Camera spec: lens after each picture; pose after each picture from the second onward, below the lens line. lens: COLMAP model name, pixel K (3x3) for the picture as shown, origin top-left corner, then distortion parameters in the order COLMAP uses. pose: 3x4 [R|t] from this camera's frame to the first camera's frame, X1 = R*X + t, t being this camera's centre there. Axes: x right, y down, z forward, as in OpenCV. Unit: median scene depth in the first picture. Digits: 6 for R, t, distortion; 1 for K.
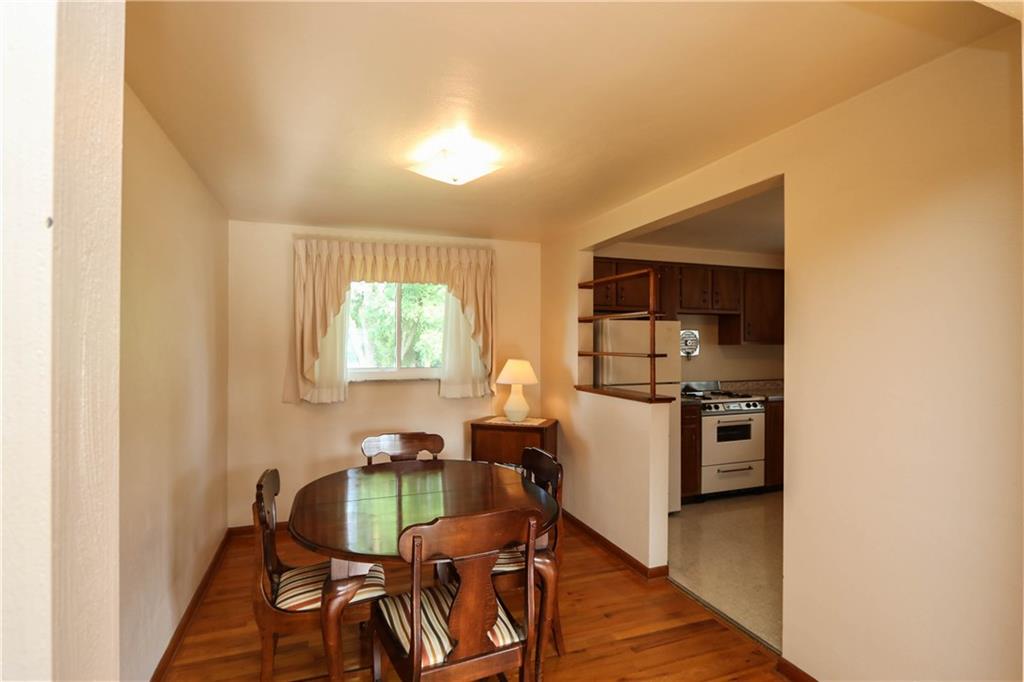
lens RADIAL K [[520.2, 0, 512.0], [0, 520.2, 341.0], [0, 0, 1]] dist [0.002674, -0.000040]
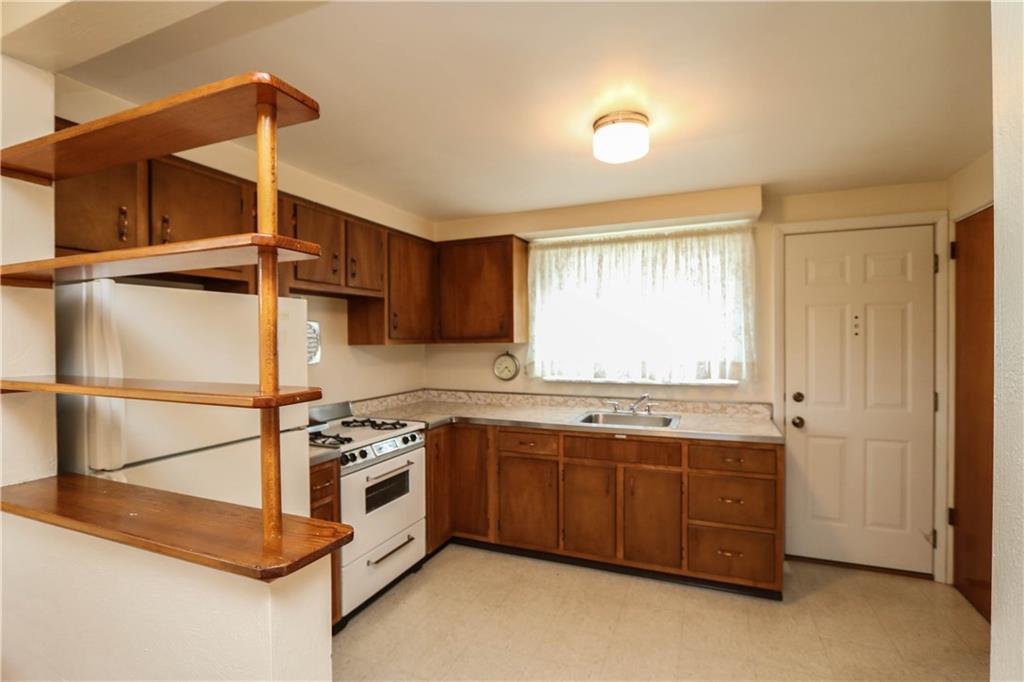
lens RADIAL K [[471.8, 0, 509.9], [0, 471.8, 341.9], [0, 0, 1]] dist [-0.022642, 0.000036]
pose [[0.681865, -0.010620, 0.731401, 0.119595], [0.002902, 0.999926, 0.011814, -0.003245], [-0.731472, -0.005933, 0.681845, 0.508997]]
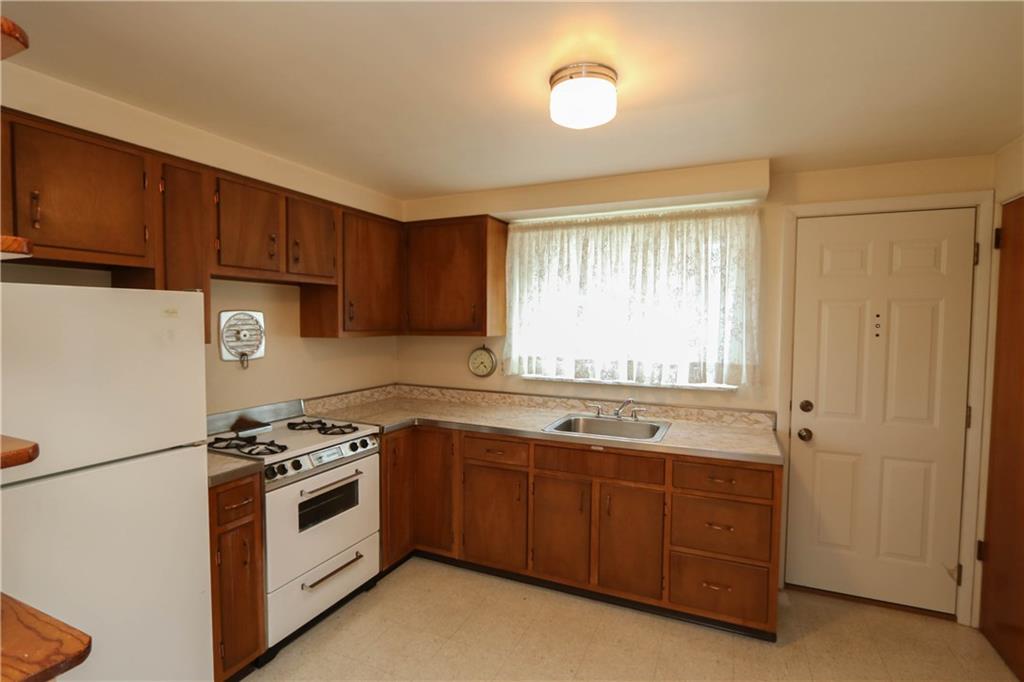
lens RADIAL K [[480.0, 0, 514.4], [0, 480.0, 339.8], [0, 0, 1]] dist [-0.021975, 0.000680]
pose [[0.702870, -0.024857, 0.710884, 0.207122], [-0.011459, 0.998864, 0.046256, -0.019030], [-0.711226, -0.040657, 0.701787, 0.509098]]
